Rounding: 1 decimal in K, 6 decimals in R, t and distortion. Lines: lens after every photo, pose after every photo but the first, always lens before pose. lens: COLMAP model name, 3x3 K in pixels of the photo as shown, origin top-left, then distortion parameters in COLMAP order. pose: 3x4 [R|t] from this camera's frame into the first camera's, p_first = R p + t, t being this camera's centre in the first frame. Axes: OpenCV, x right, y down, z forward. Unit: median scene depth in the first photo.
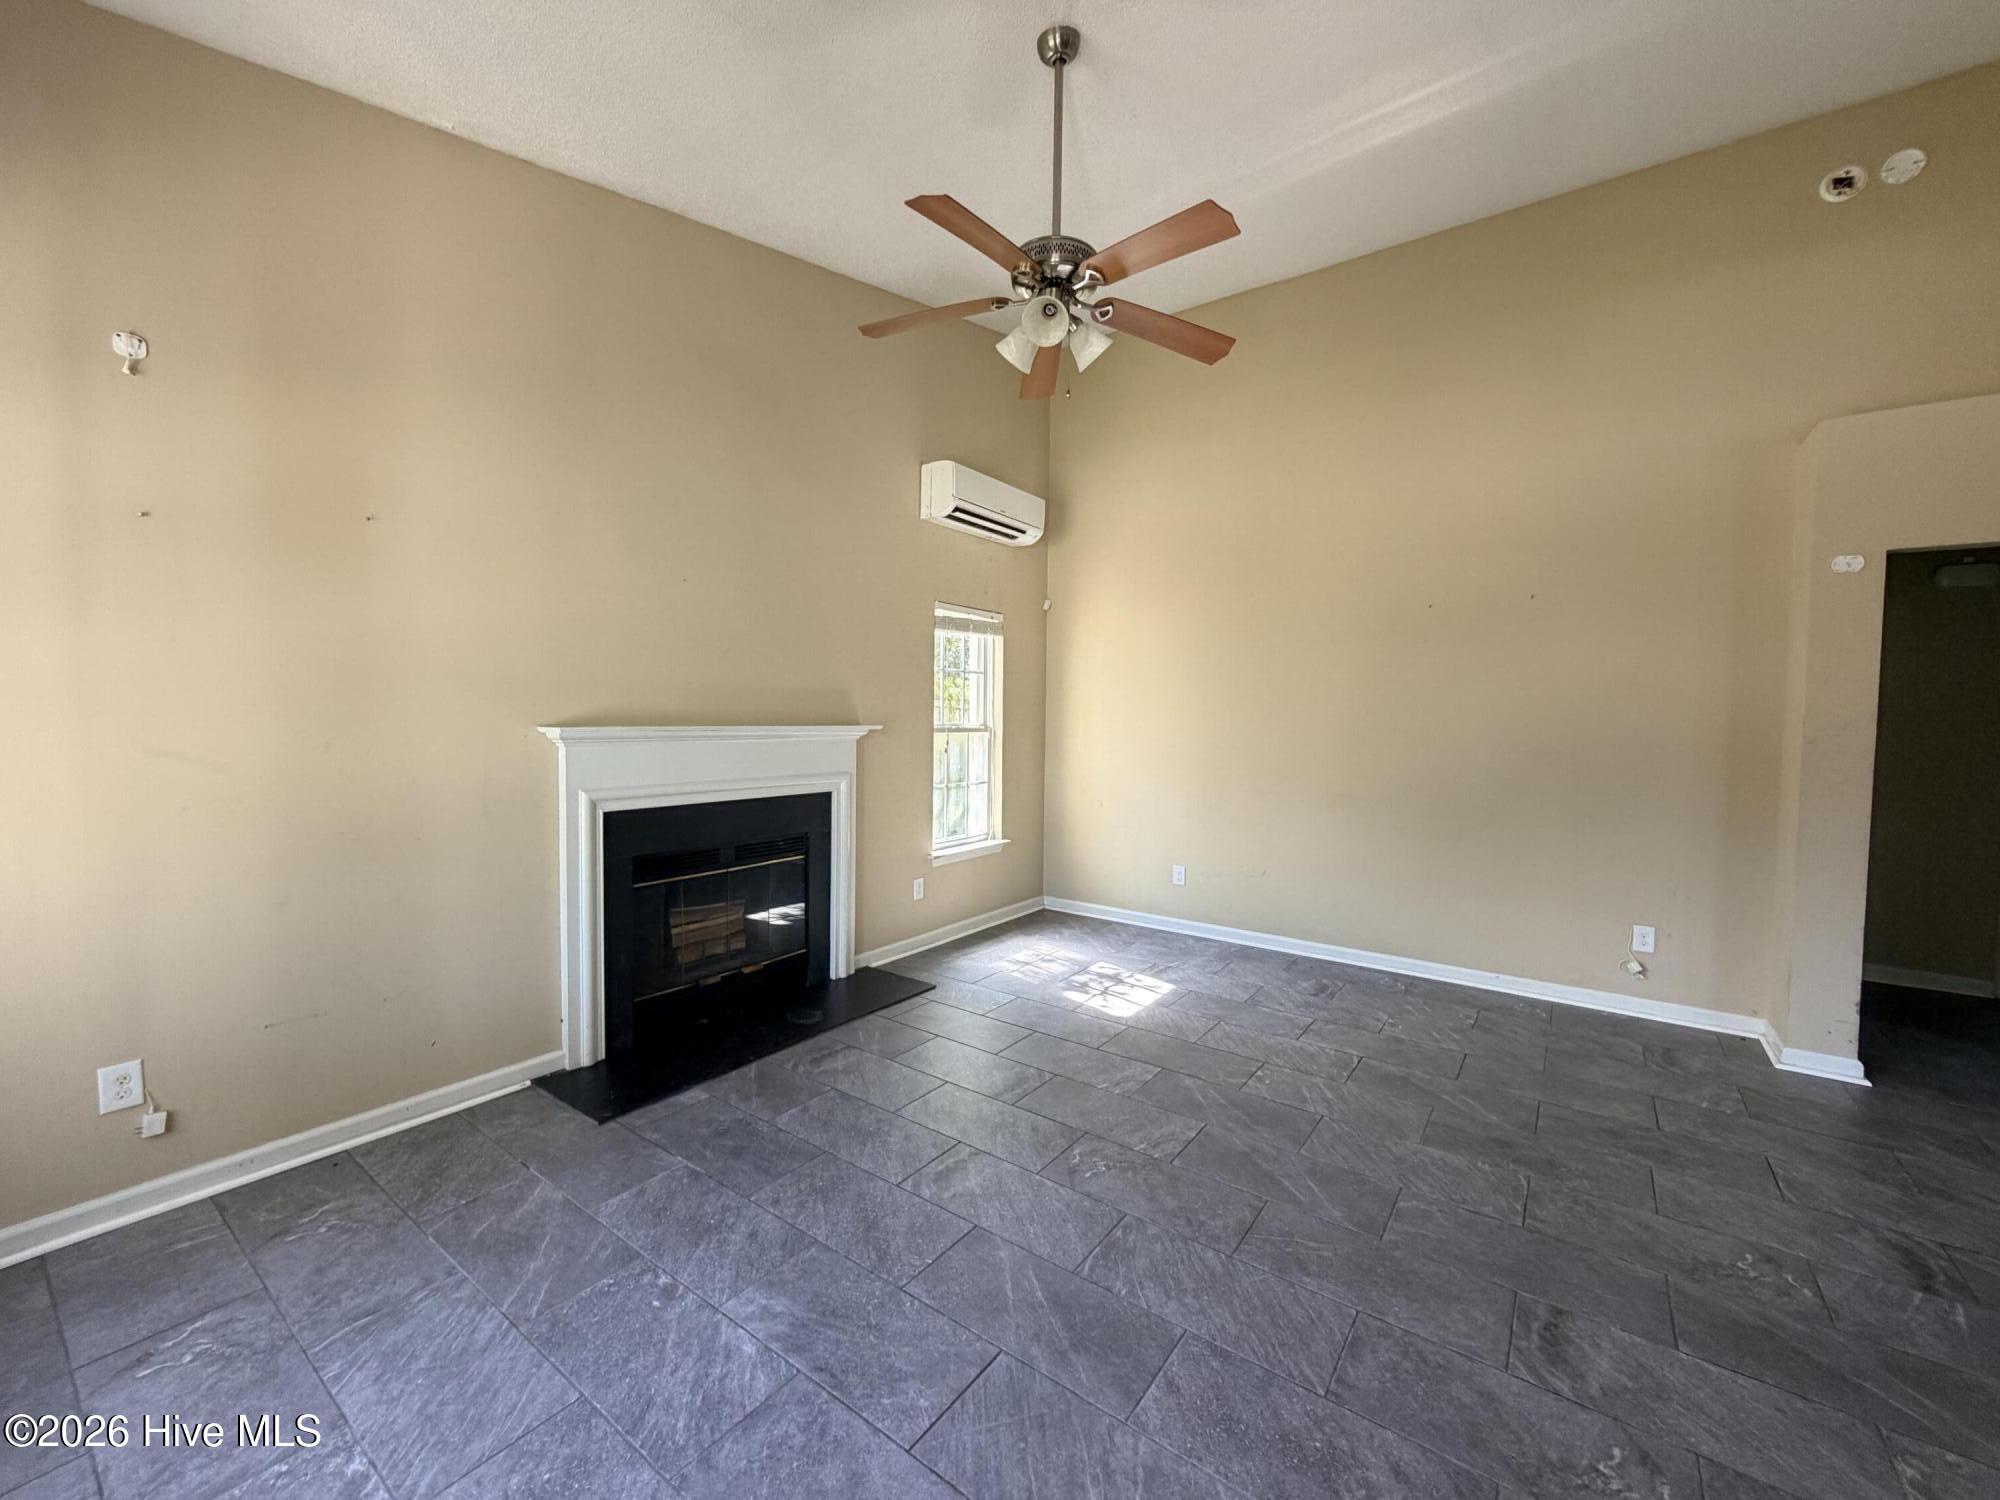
lens RADIAL K [[800.1, 0, 1000.0], [0, 800.1, 750.0], [0, 0, 1]] dist [0.000877, -0.000048]
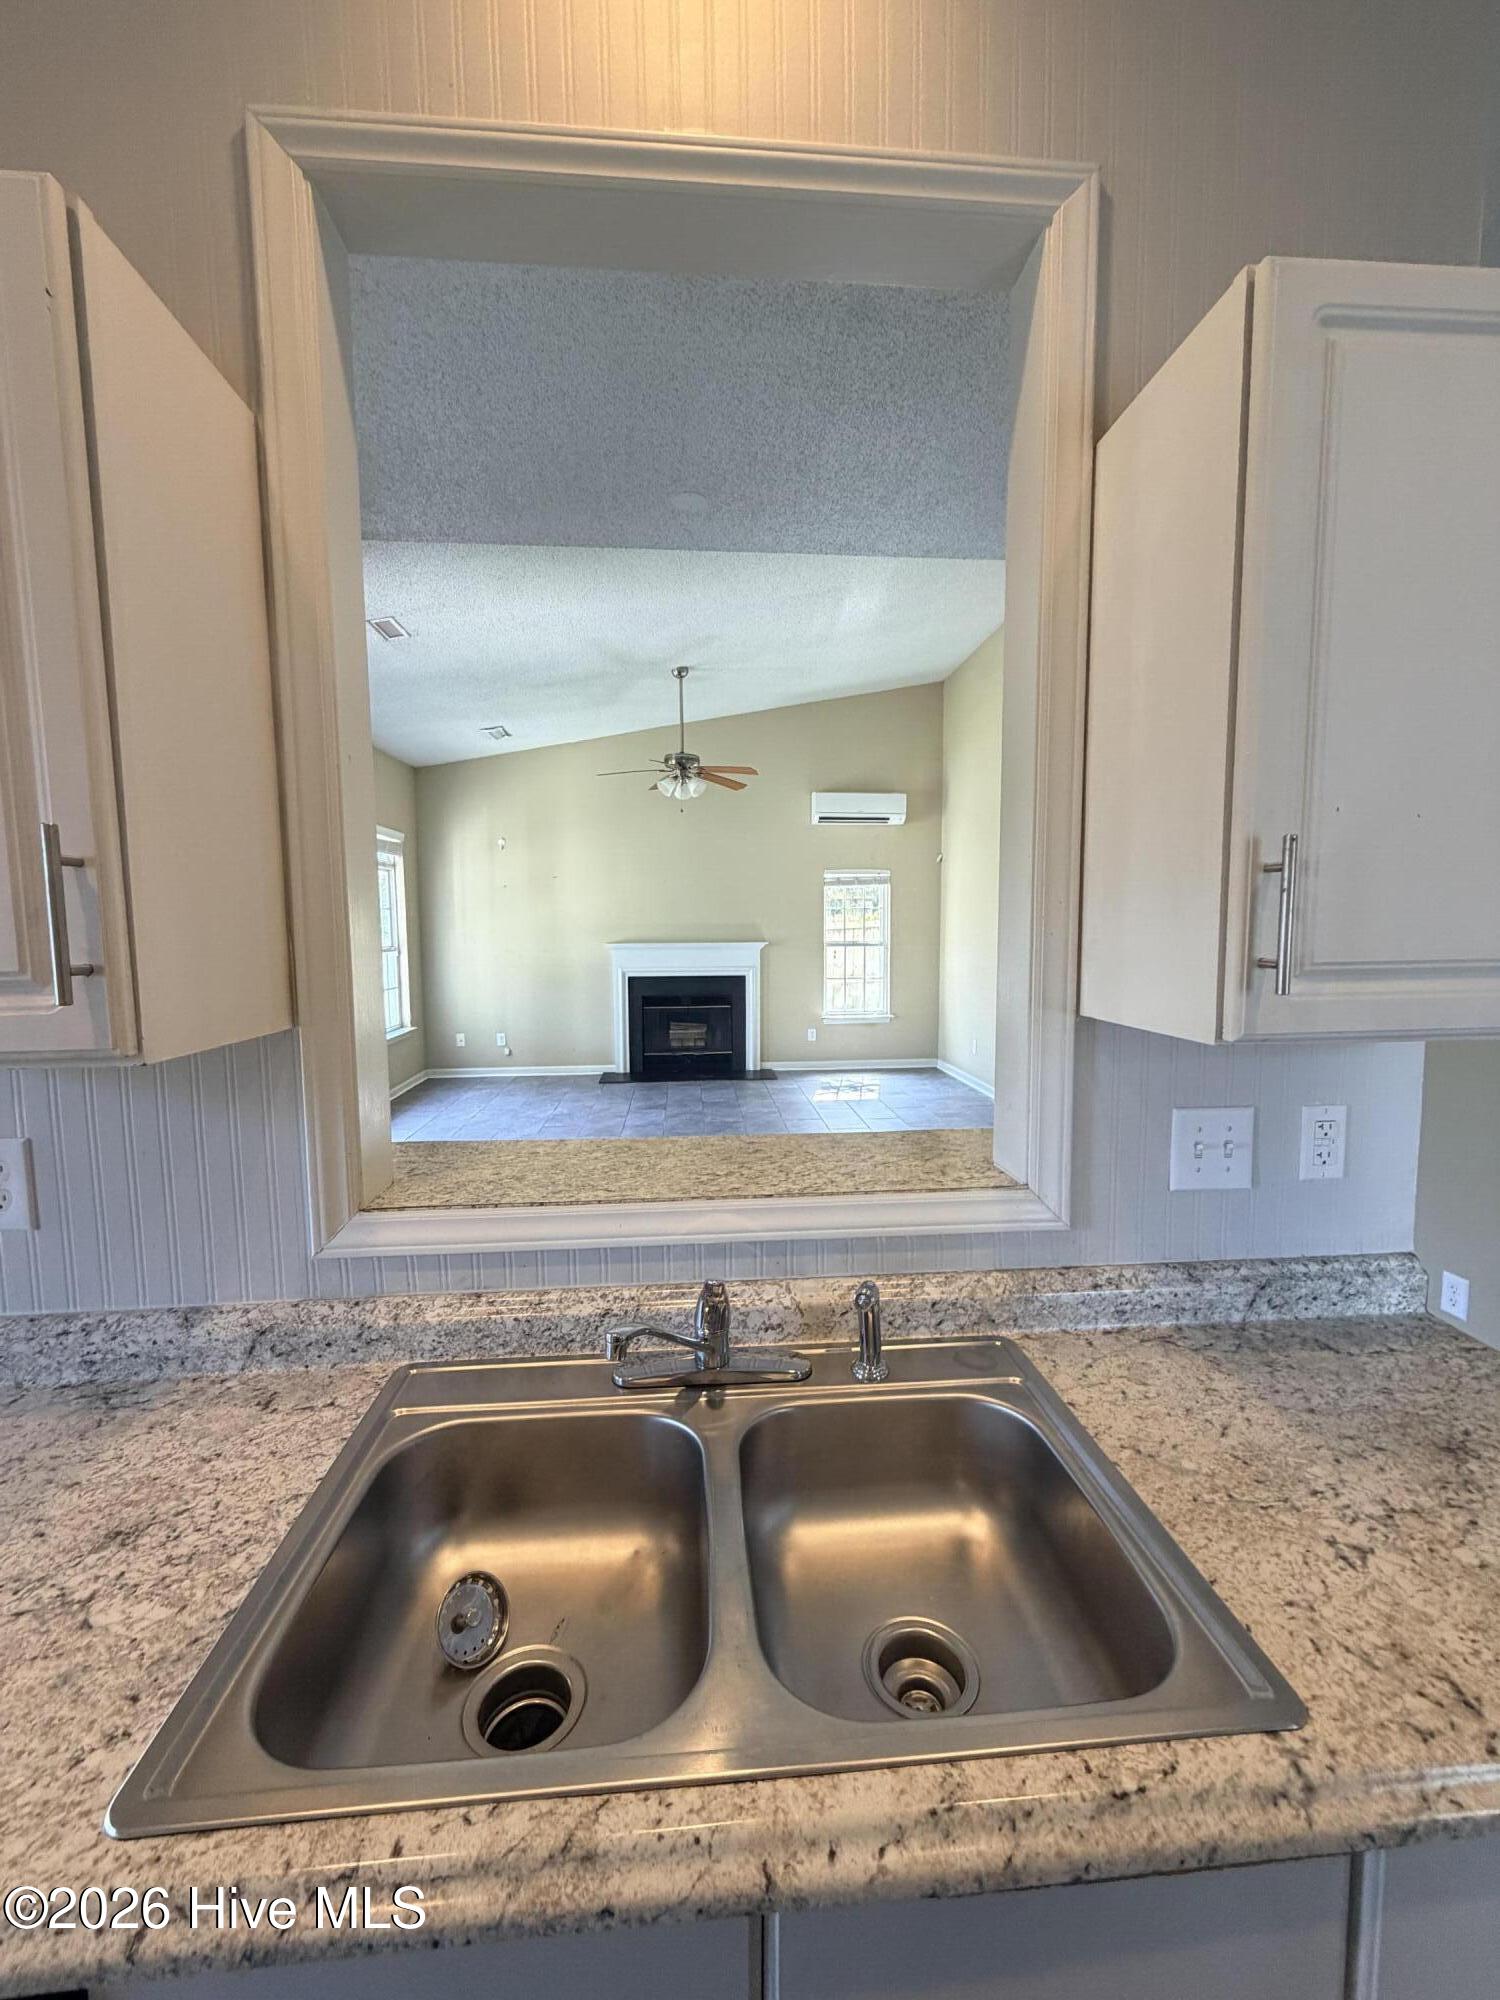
lens RADIAL K [[797.1, 0, 750.7], [0, 797.1, 995.2], [0, 0, 1]] dist [-0.002107, 0.000553]
pose [[0.656819, 0.048005, -0.752519, 1.432685], [-0.018810, 0.998704, 0.047292, 0.006752], [0.753814, -0.016908, 0.656870, -0.328862]]
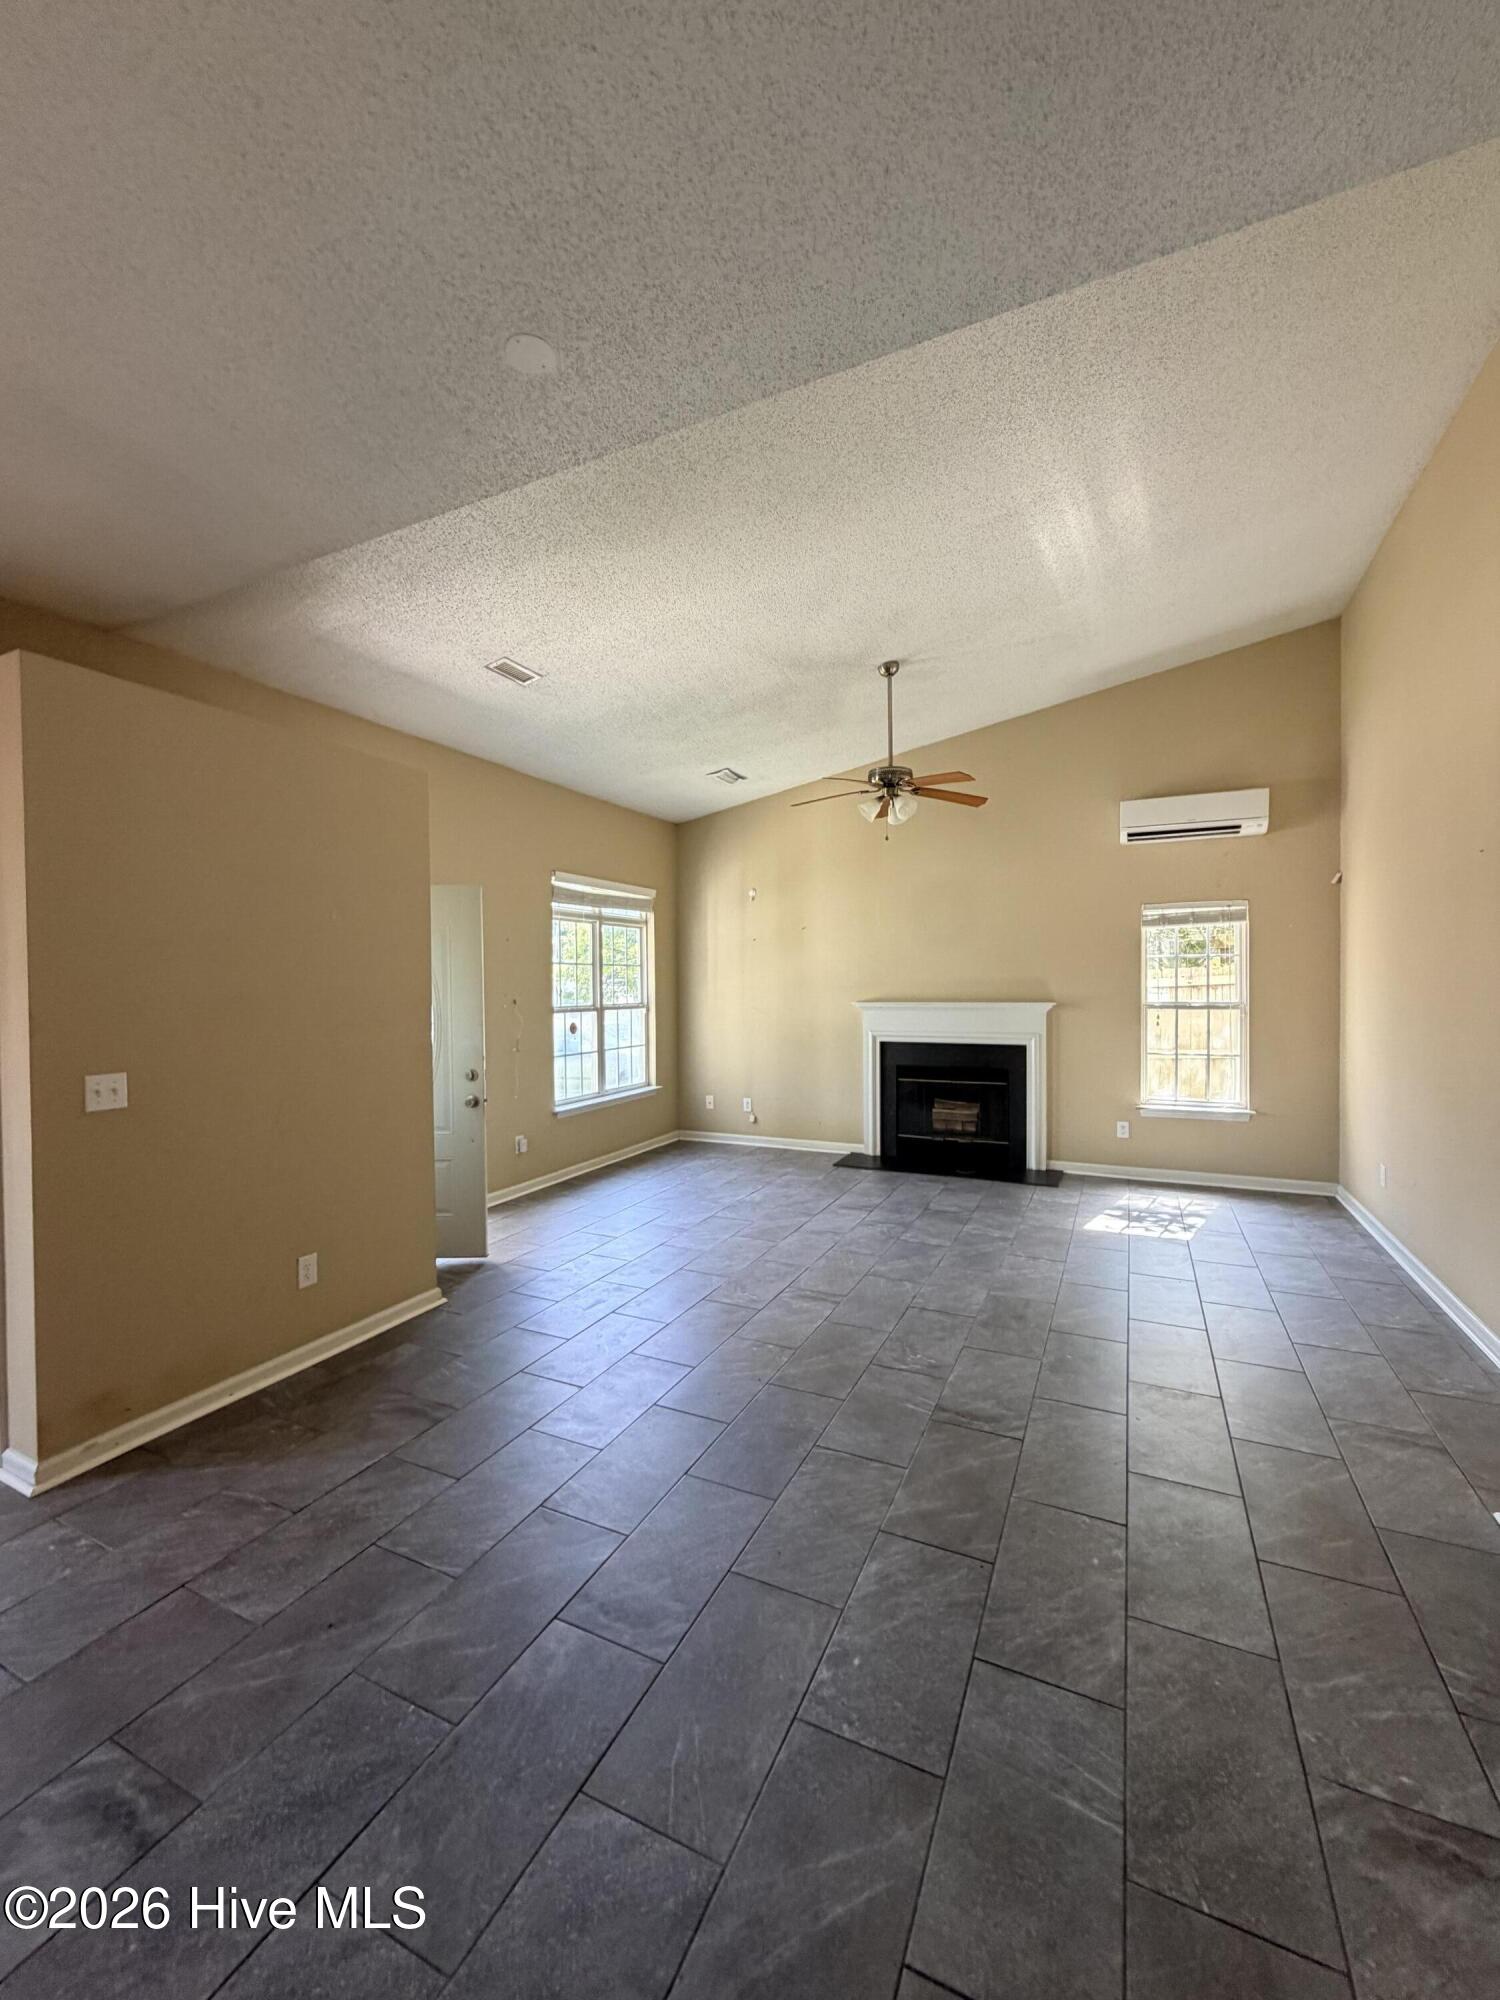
lens RADIAL K [[793.3, 0, 750.0], [0, 793.3, 1000.0], [0, 0, 1]] dist [-0.001225, 0.000093]
pose [[0.187564, 0.005418, -0.982237, 1.320675], [-0.031978, 0.999488, -0.000594, -0.020039], [0.981732, 0.031521, 0.187641, 0.204007]]
